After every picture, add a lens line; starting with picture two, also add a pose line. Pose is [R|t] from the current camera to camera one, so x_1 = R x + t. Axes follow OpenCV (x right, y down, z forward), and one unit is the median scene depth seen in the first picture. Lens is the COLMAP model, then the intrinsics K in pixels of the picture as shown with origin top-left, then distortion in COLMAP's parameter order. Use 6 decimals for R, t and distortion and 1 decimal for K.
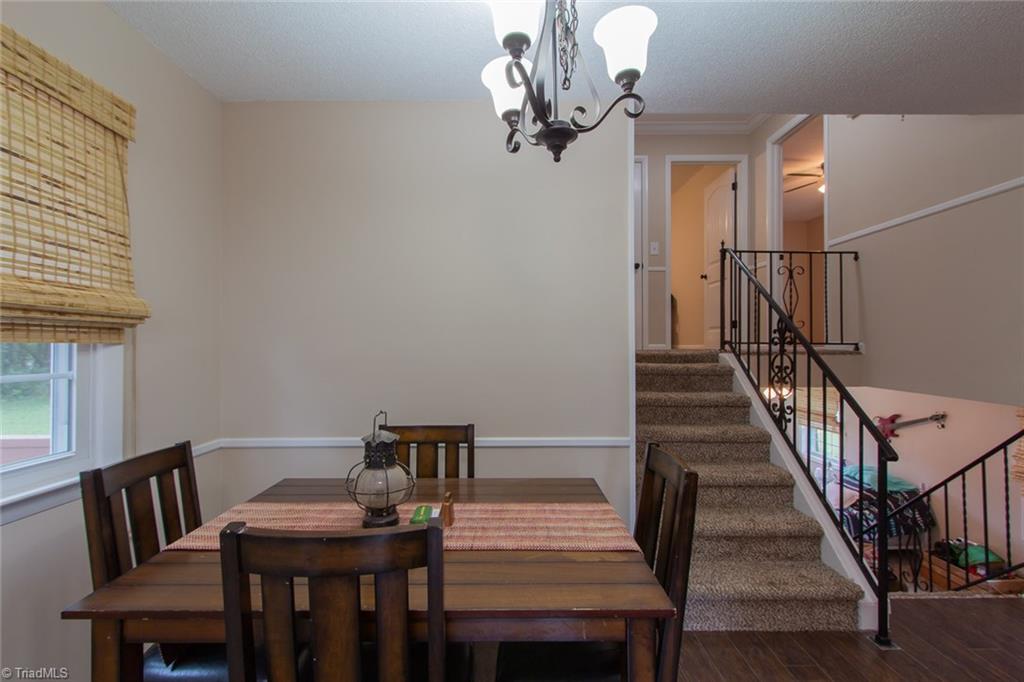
lens RADIAL K [[474.0, 0, 512.0], [0, 474.0, 344.5], [0, 0, 1]] dist [-0.001233, -0.000248]
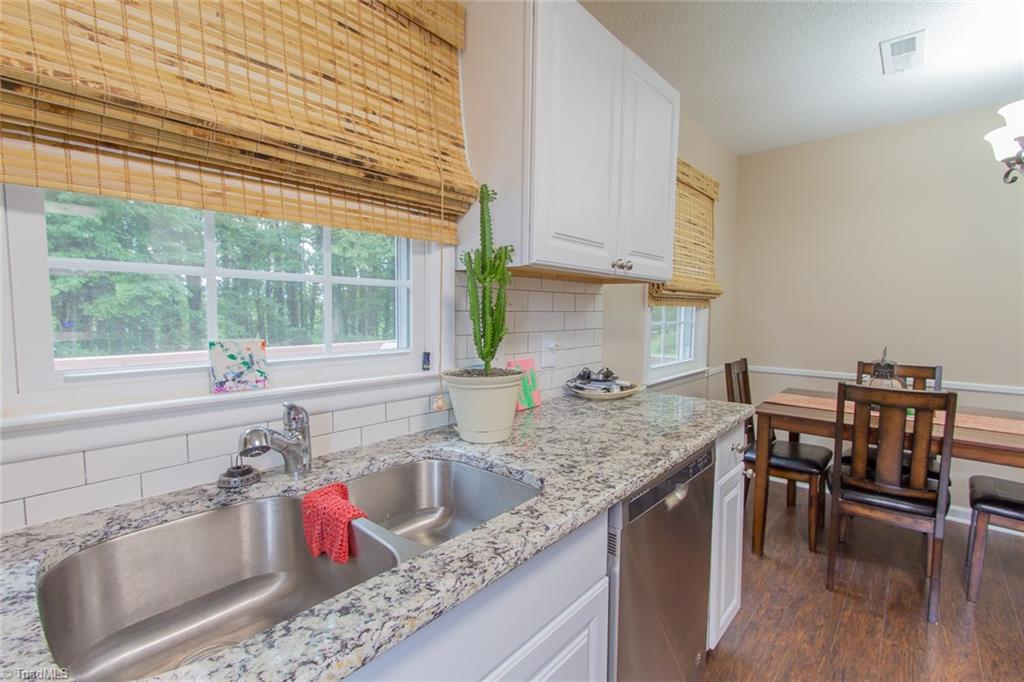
lens RADIAL K [[465.1, 0, 511.8], [0, 465.1, 344.4], [0, 0, 1]] dist [0.000504, -0.000952]
pose [[0.744197, 0.058142, -0.665425, -0.153537], [-0.003741, 0.996552, 0.082890, -0.005416], [0.667950, -0.059197, 0.741848, -1.127991]]
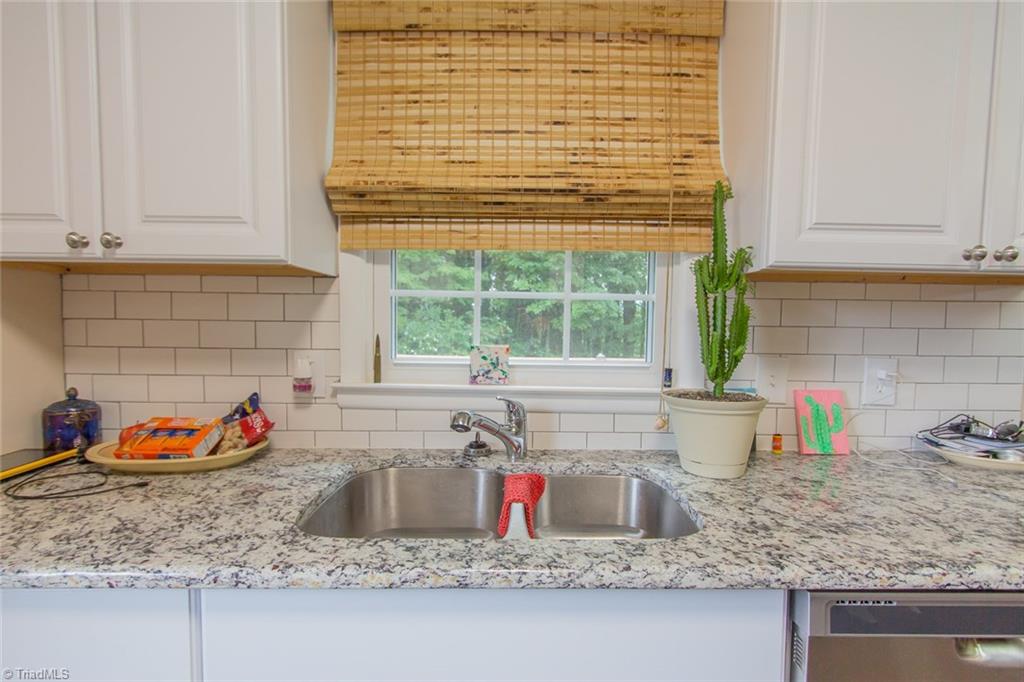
lens RADIAL K [[474.0, 0, 512.0], [0, 474.0, 344.5], [0, 0, 1]] dist [-0.001233, -0.000248]
pose [[-0.007294, 0.052475, -0.998596, 0.004564], [-0.003953, 0.998613, 0.052505, -0.003083], [0.999966, 0.004330, -0.007077, -0.831034]]
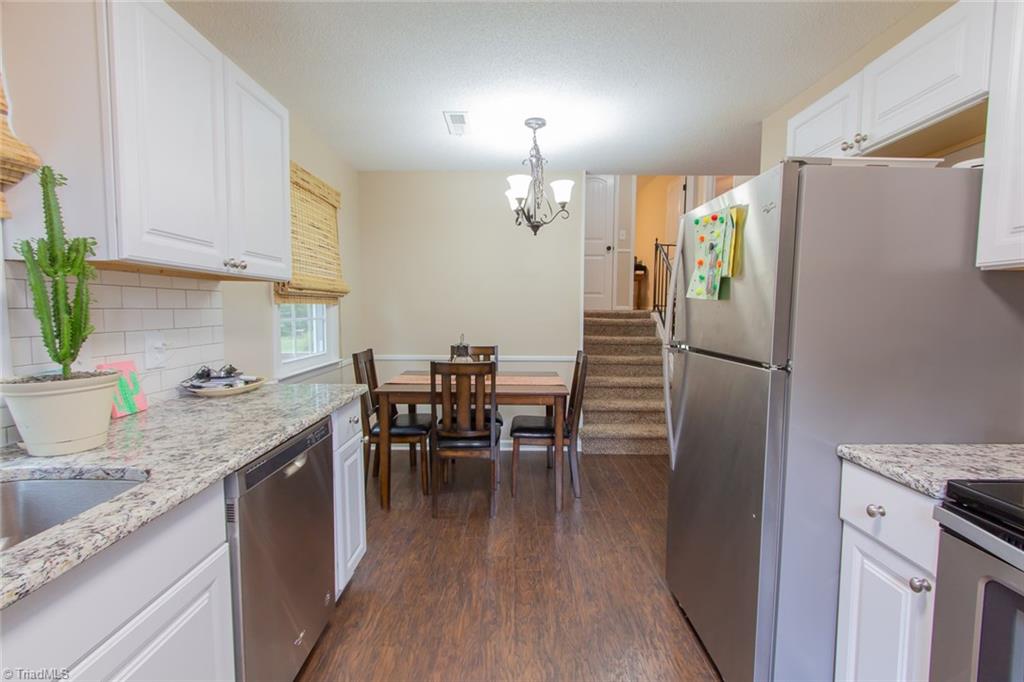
lens RADIAL K [[465.1, 0, 511.8], [0, 465.1, 344.4], [0, 0, 1]] dist [0.000504, -0.000952]
pose [[0.999923, 0.008598, -0.008991, -0.004062], [-0.007807, 0.996386, 0.084586, -0.006713], [0.009685, -0.084509, 0.996376, -1.288517]]
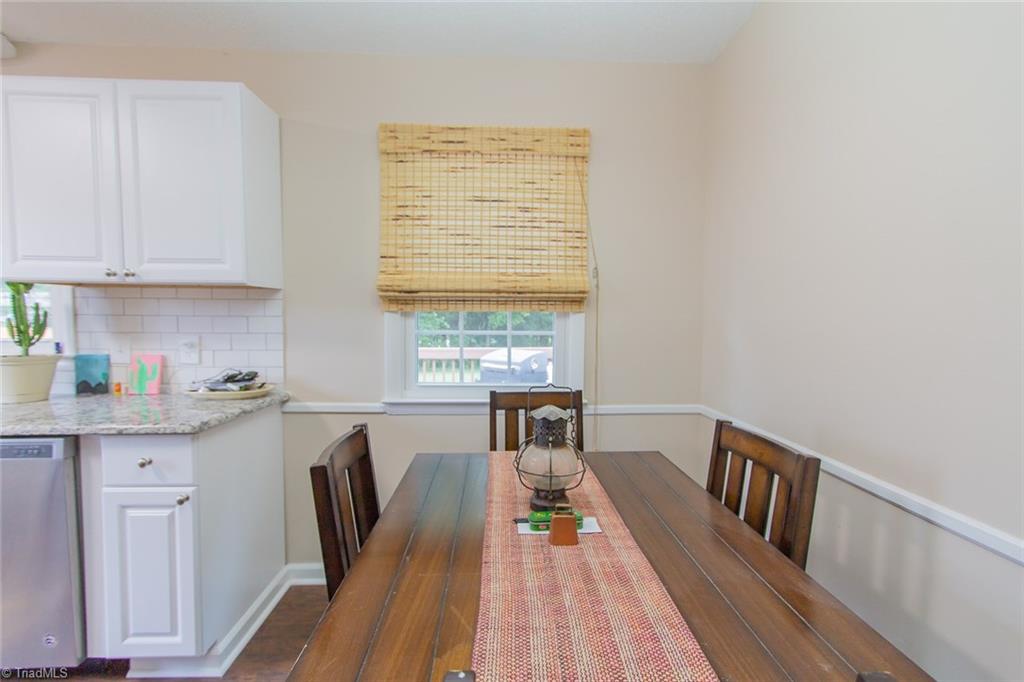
lens RADIAL K [[465.1, 0, 511.8], [0, 465.1, 344.4], [0, 0, 1]] dist [0.000504, -0.000952]
pose [[0.027926, 0.060988, -0.997748, 0.565792], [-0.000032, 0.998137, 0.061011, 0.010562], [0.999610, -0.001672, 0.027875, 0.856101]]
